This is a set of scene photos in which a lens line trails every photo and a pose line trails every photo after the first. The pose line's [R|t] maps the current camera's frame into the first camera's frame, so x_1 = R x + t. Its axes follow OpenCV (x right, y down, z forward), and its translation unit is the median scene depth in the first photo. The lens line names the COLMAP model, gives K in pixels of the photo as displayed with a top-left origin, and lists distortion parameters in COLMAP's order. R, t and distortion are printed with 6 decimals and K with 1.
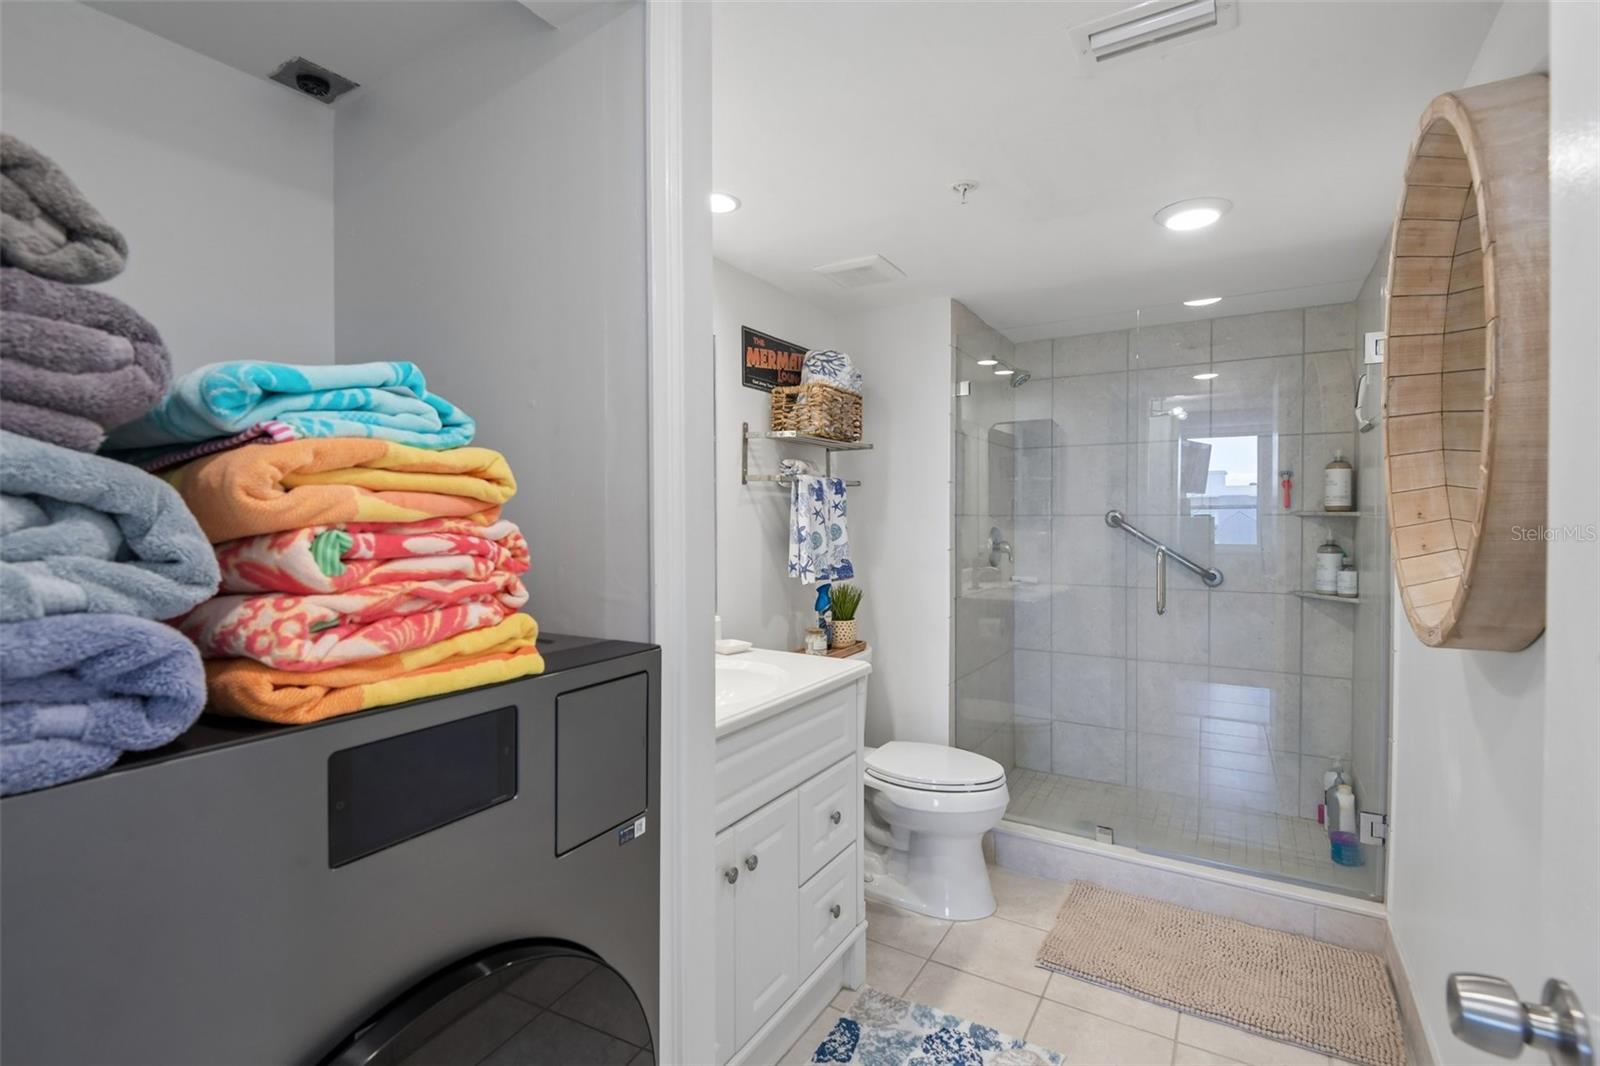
lens RADIAL K [[743.5, 0, 797.7], [0, 743.5, 527.0], [0, 0, 1]] dist [-0.011743, 0.000039]
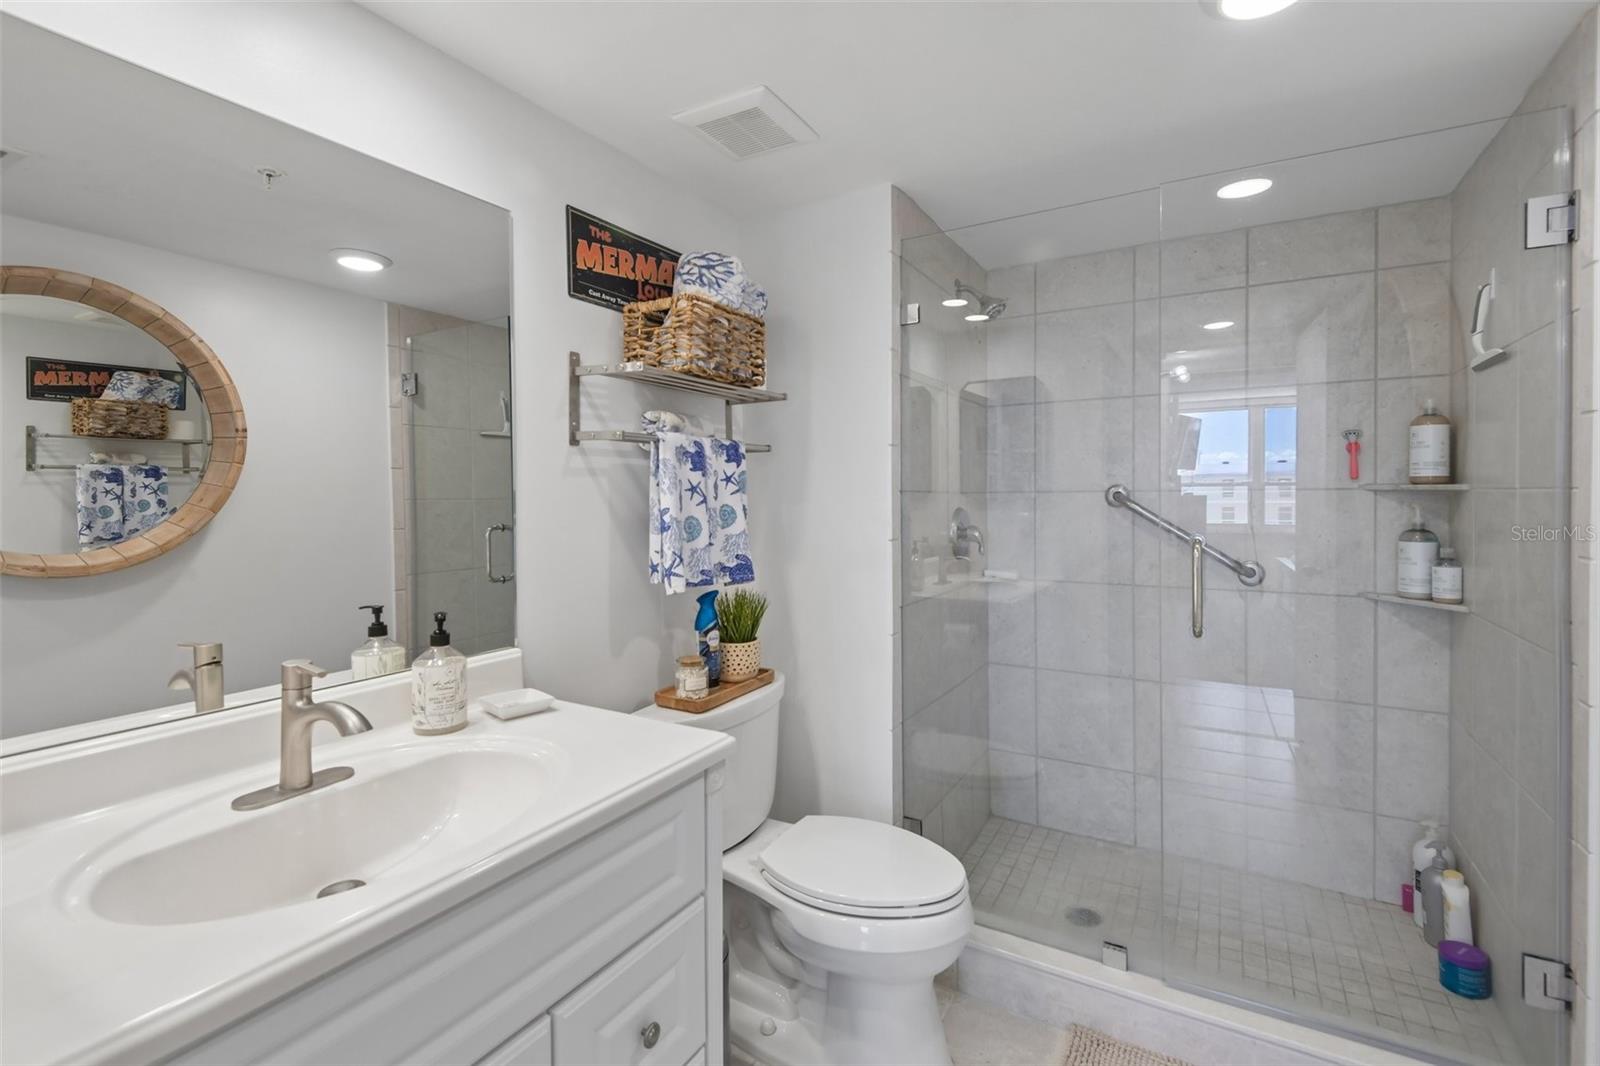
lens RADIAL K [[743.5, 0, 786.6], [0, 743.5, 501.1], [0, 0, 1]] dist [-0.011743, 0.000039]
pose [[0.999966, -0.004318, 0.007096, 0.101452], [0.004372, 0.999962, -0.007575, -0.001518], [-0.007063, 0.007606, 0.999946, 0.299637]]
